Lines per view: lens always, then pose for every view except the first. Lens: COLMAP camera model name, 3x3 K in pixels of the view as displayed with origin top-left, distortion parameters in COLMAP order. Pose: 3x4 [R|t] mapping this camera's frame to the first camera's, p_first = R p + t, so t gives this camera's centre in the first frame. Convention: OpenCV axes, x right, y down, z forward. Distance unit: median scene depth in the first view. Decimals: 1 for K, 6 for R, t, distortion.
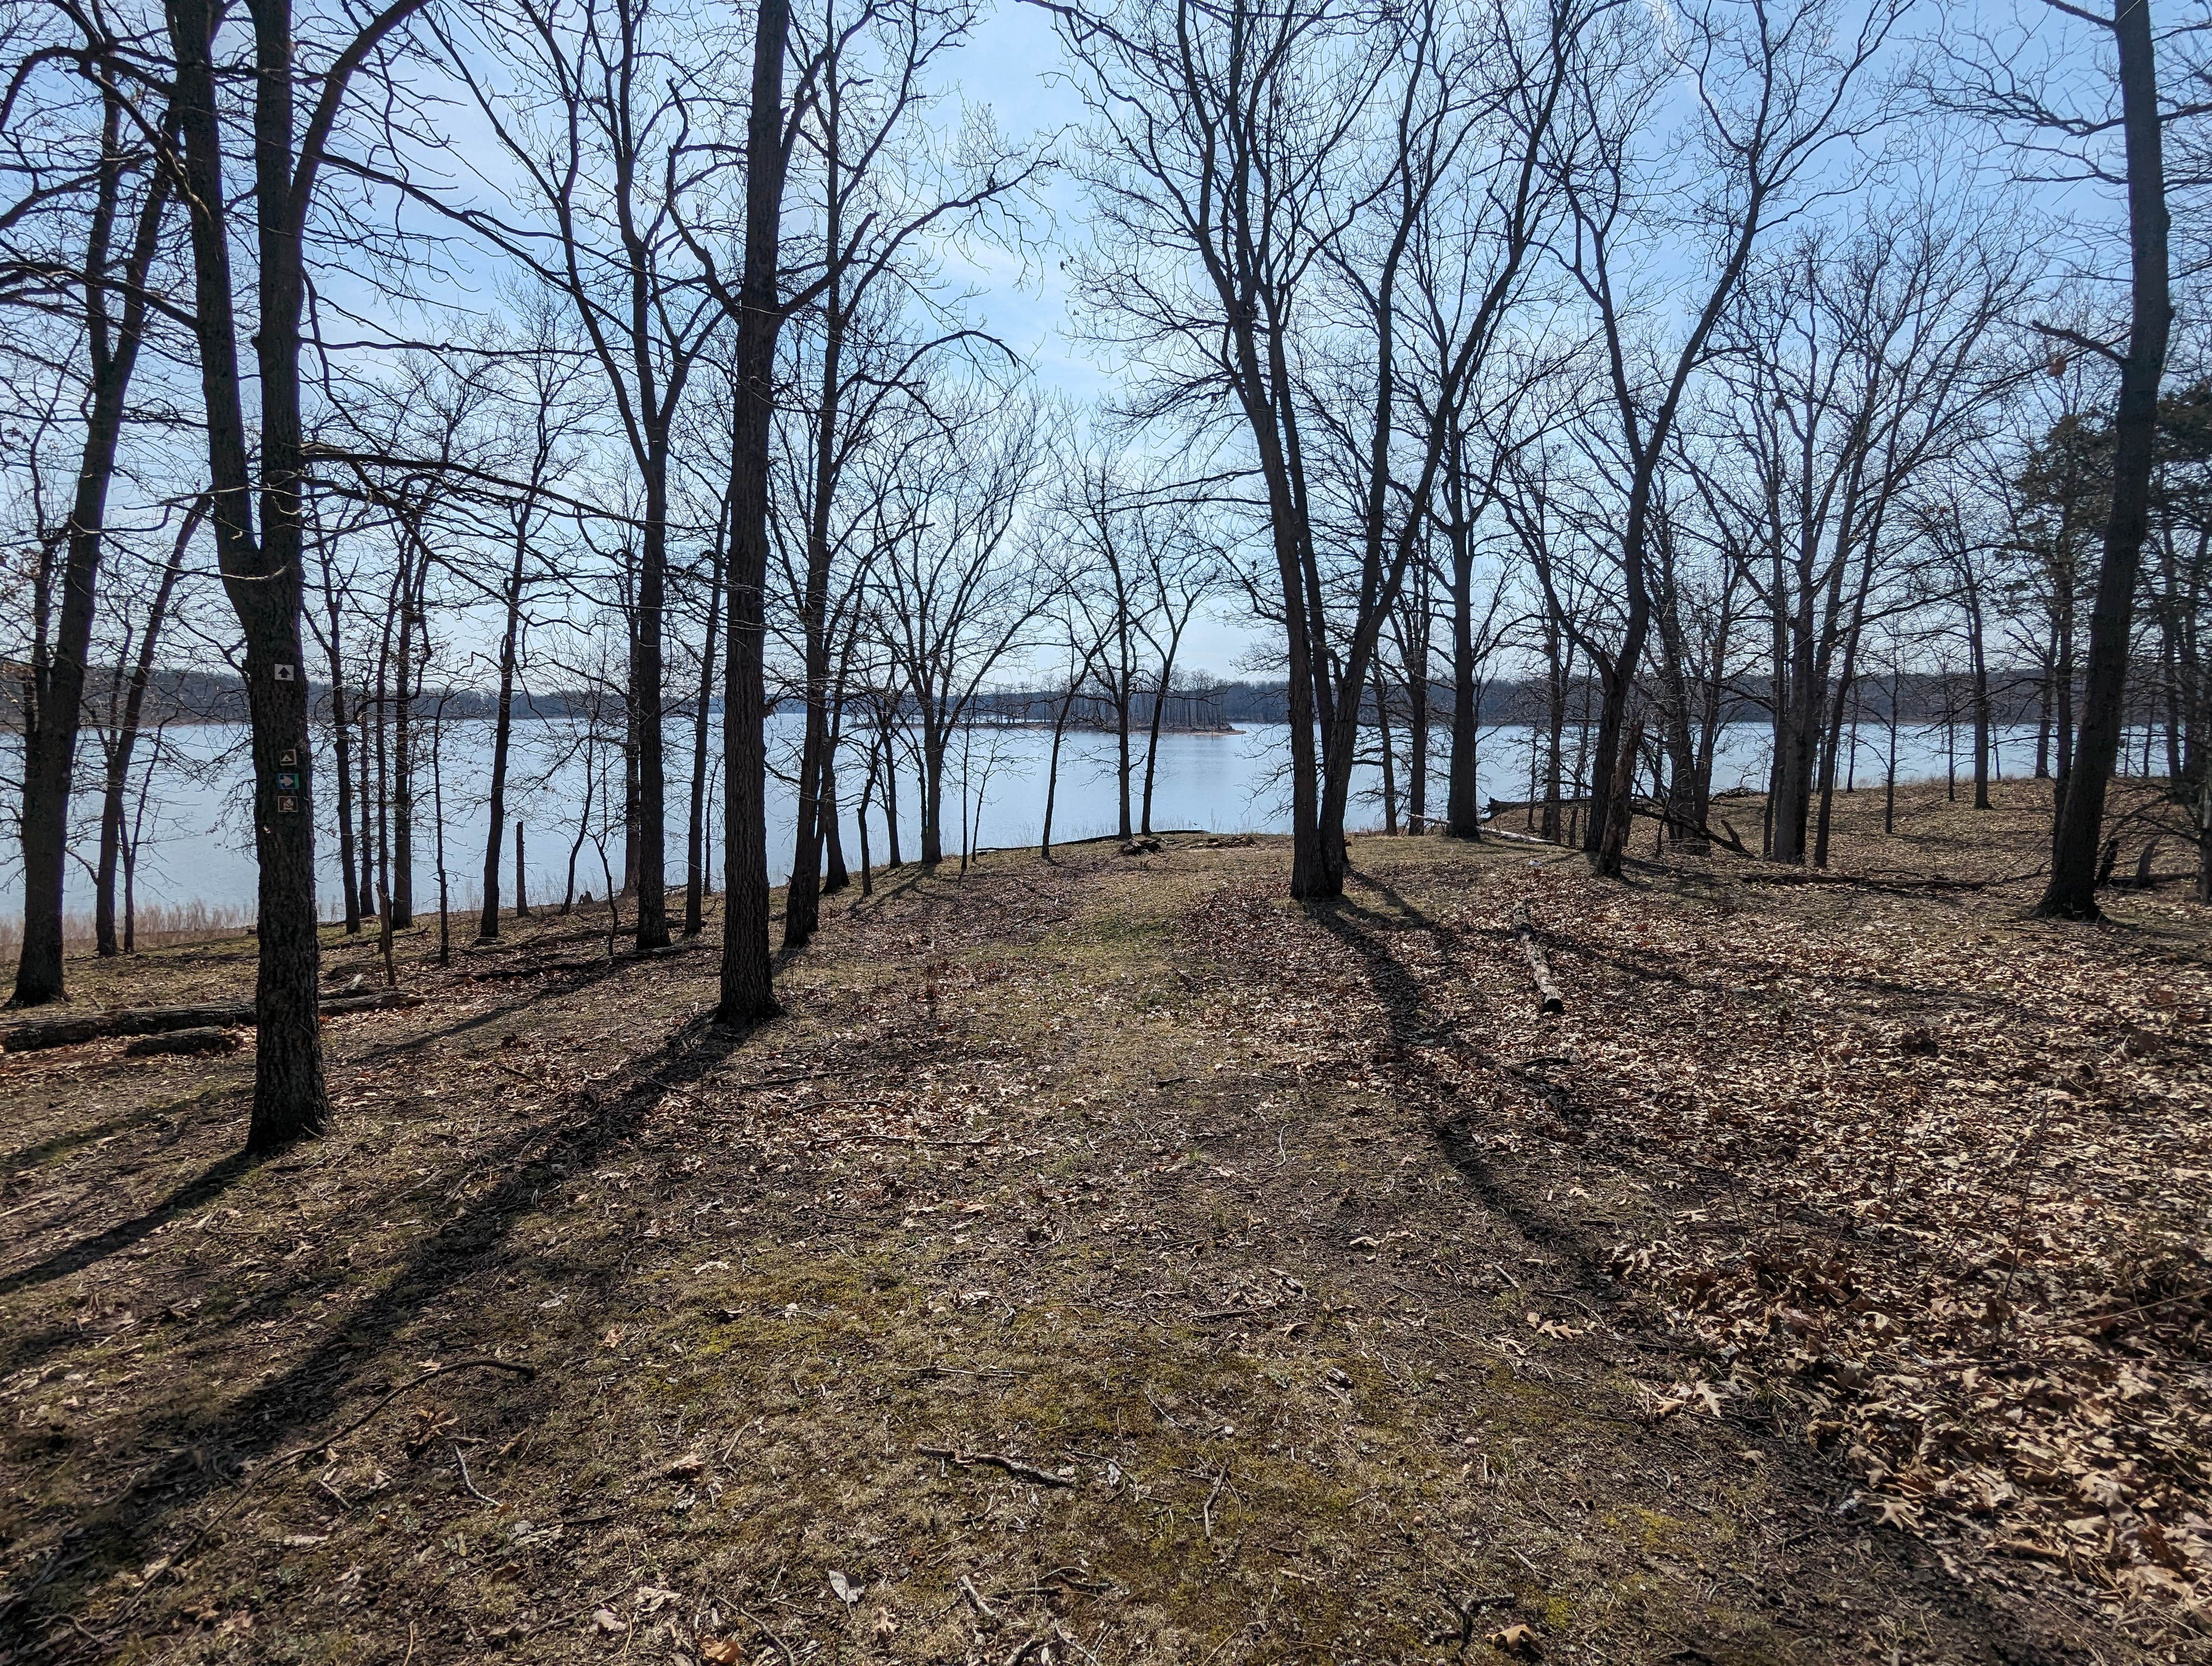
lens RADIAL K [[882.8, 0, 1110.2], [0, 882.8, 831.7], [0, 0, 1]] dist [0.000860, -0.000507]
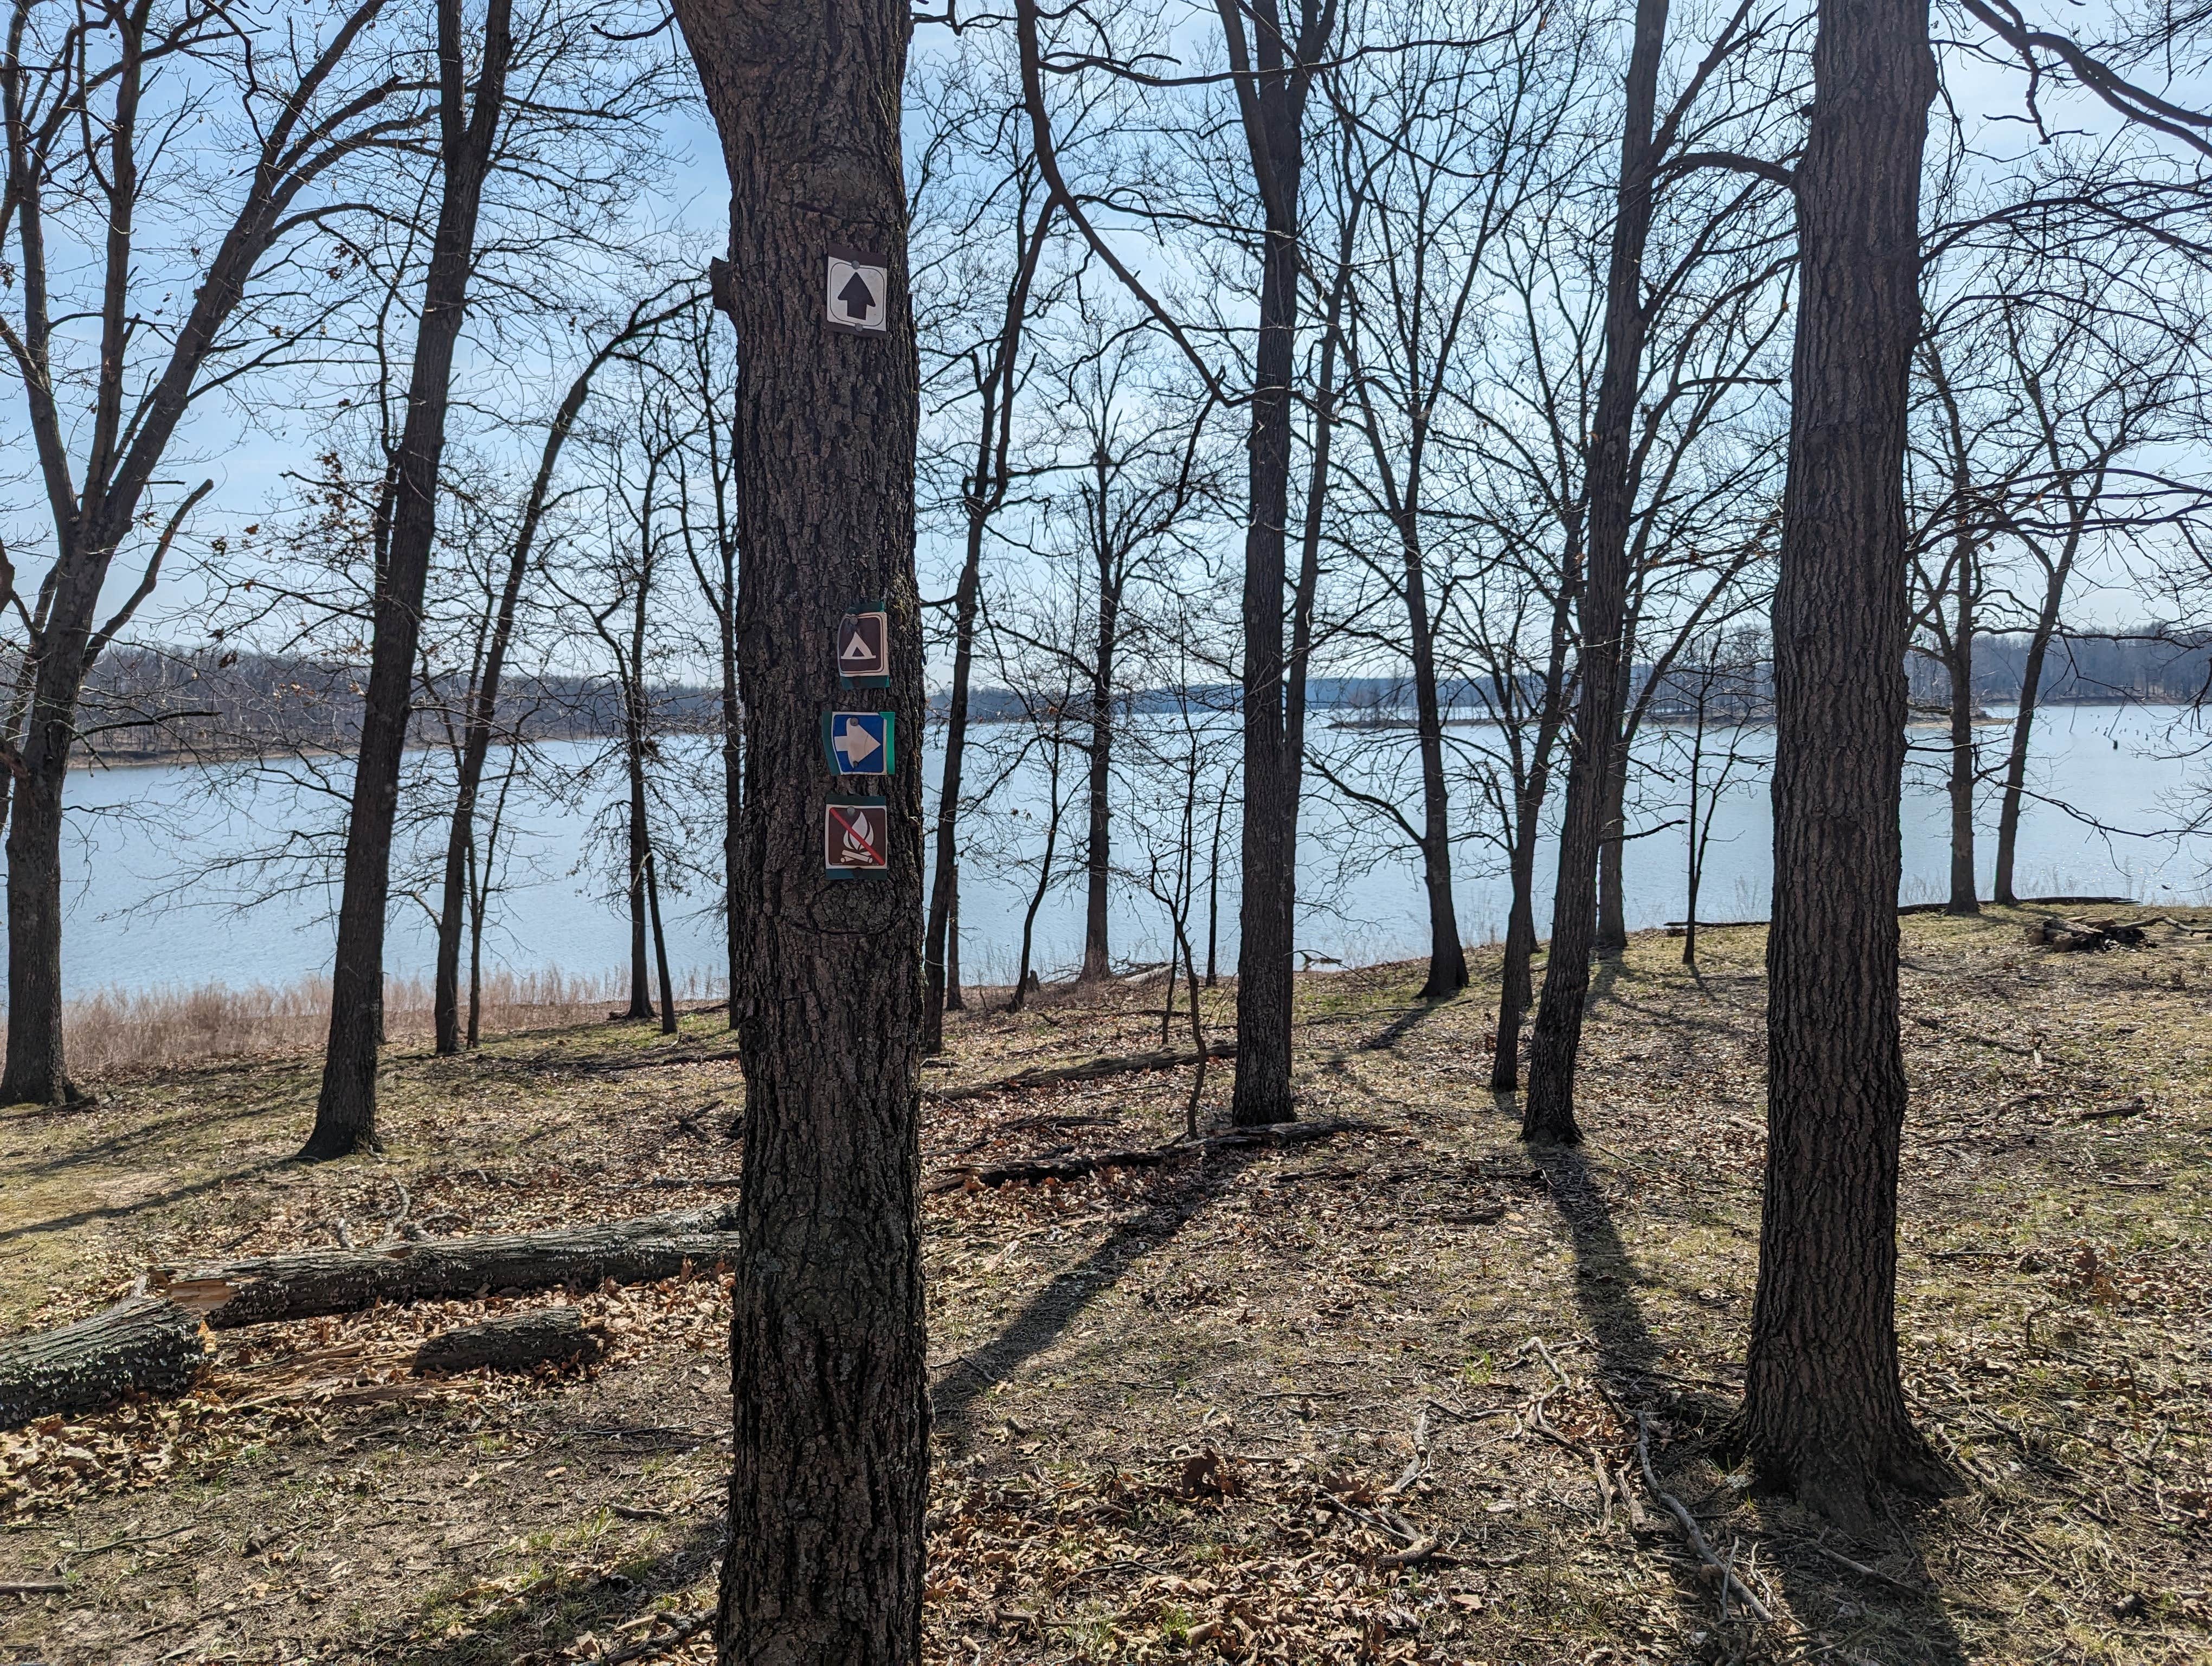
lens RADIAL K [[882.8, 0, 1102.9], [0, 882.8, 832.7], [0, 0, 1]] dist [0.000860, -0.000507]
pose [[0.968013, 0.005040, -0.250849, -0.441390], [-0.011759, 0.999611, -0.025291, -0.020700], [0.250624, 0.027432, 0.967696, 0.432754]]
